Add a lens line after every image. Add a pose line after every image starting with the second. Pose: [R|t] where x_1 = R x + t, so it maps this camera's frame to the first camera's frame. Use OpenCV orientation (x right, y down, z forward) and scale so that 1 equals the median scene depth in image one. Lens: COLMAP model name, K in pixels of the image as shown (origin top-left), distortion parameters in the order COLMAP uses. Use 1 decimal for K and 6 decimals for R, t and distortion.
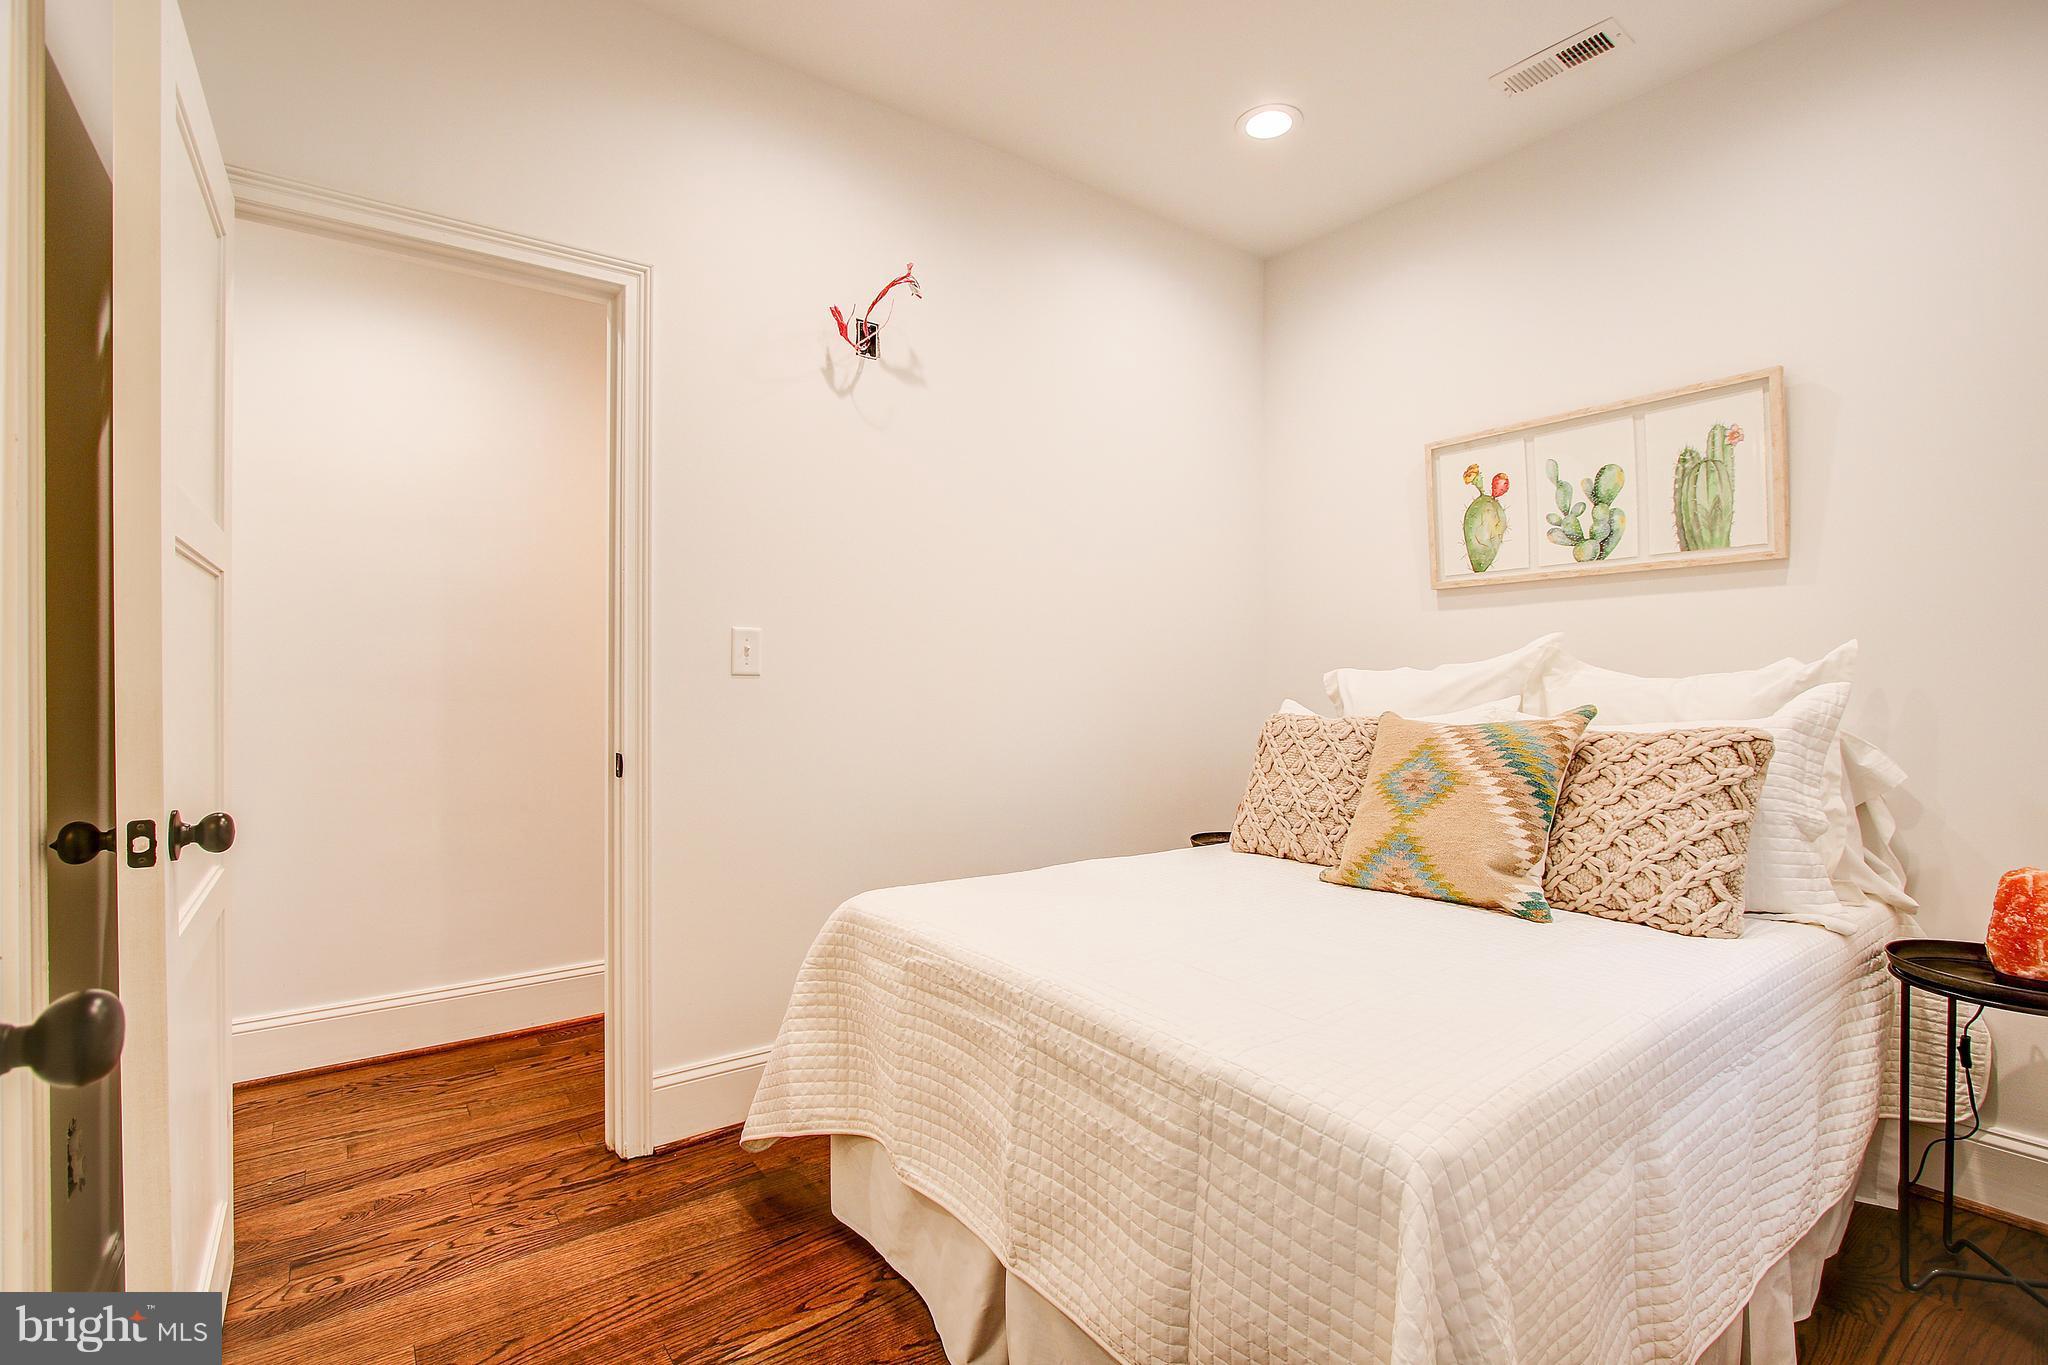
lens RADIAL K [[874.8, 0, 1030.2], [0, 874.8, 676.9], [0, 0, 1]] dist [-0.024268, -0.000353]
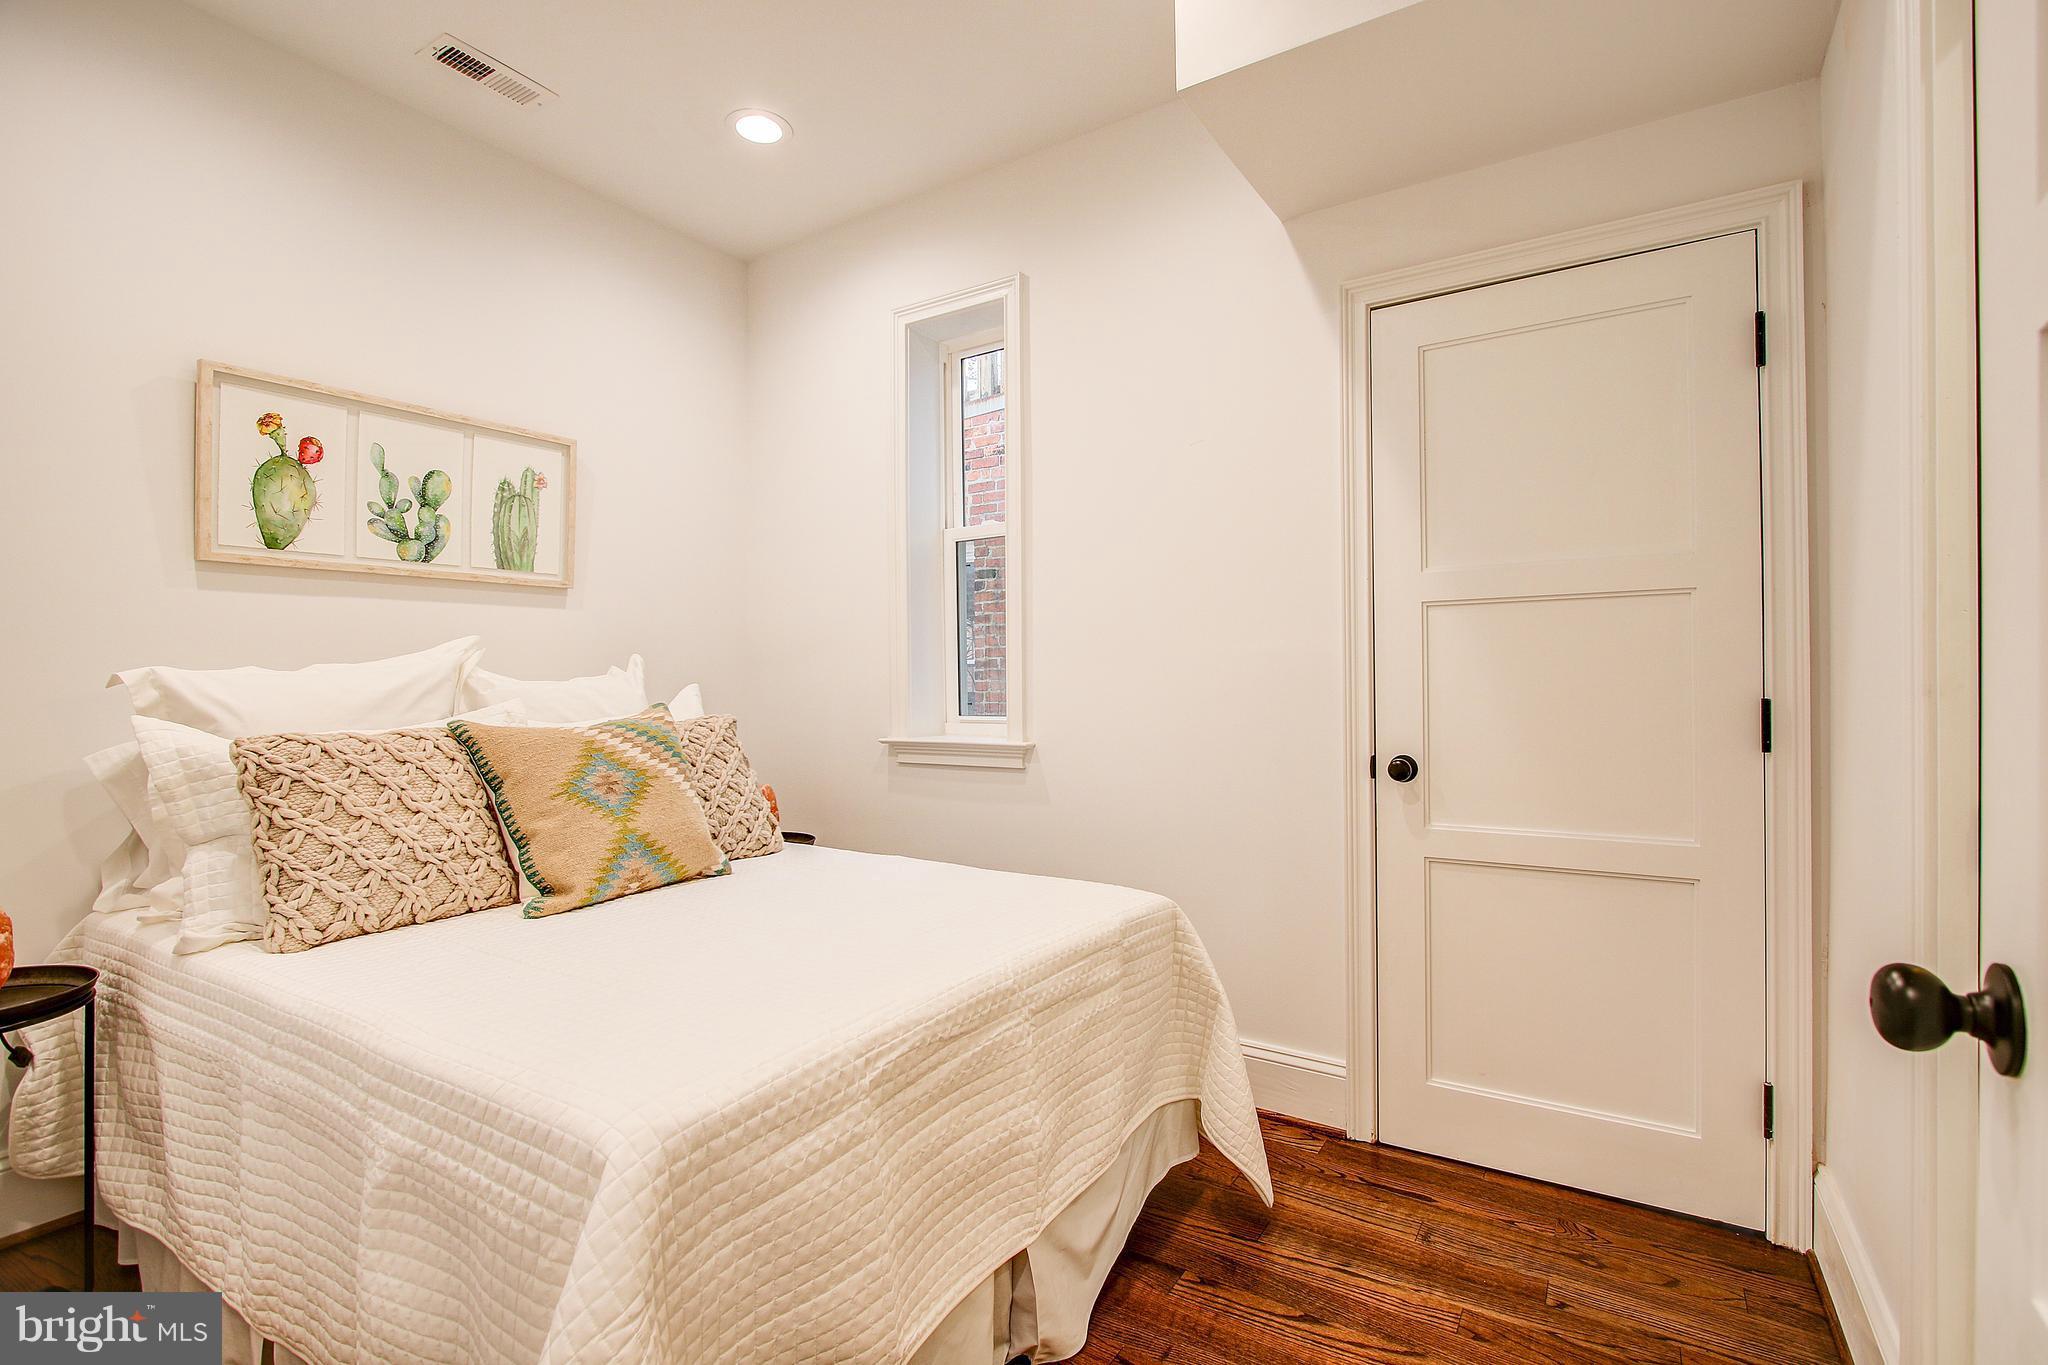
lens RADIAL K [[874.8, 0, 1030.2], [0, 874.8, 676.9], [0, 0, 1]] dist [-0.024268, -0.000353]
pose [[-0.299270, 0.008272, 0.954133, -0.512730], [-0.000654, 0.999960, -0.008875, 0.004697], [-0.954168, -0.003280, -0.299253, 0.655794]]
